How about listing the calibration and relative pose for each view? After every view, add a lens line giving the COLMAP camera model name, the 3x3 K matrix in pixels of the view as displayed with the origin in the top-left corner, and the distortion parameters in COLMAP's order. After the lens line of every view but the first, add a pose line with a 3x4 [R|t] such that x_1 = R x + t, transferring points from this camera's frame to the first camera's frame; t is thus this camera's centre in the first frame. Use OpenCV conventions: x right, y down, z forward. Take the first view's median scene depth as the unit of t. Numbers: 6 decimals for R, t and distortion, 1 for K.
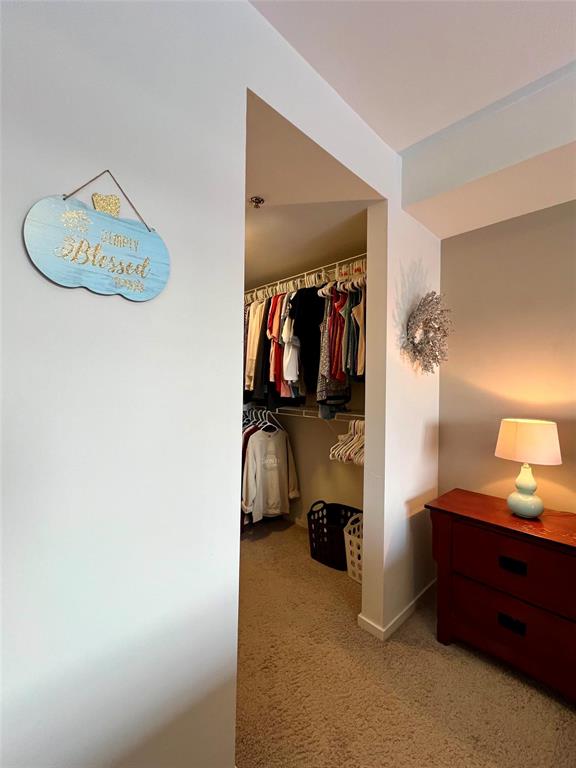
lens RADIAL K [[336.4, 0, 291.1], [0, 336.4, 373.4], [0, 0, 1]] dist [-0.003391, -0.000650]
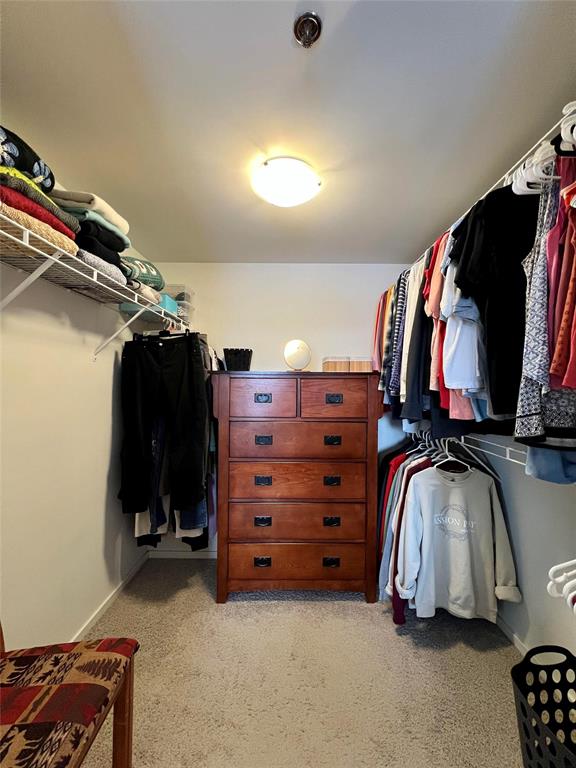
lens RADIAL K [[308.4, 0, 288.0], [0, 308.4, 378.3], [0, 0, 1]] dist [0.000301, 0.000165]
pose [[0.721540, -0.017107, -0.692161, 0.126311], [0.018553, 0.999813, -0.005370, 0.003208], [0.692124, -0.008967, 0.721723, 0.456987]]
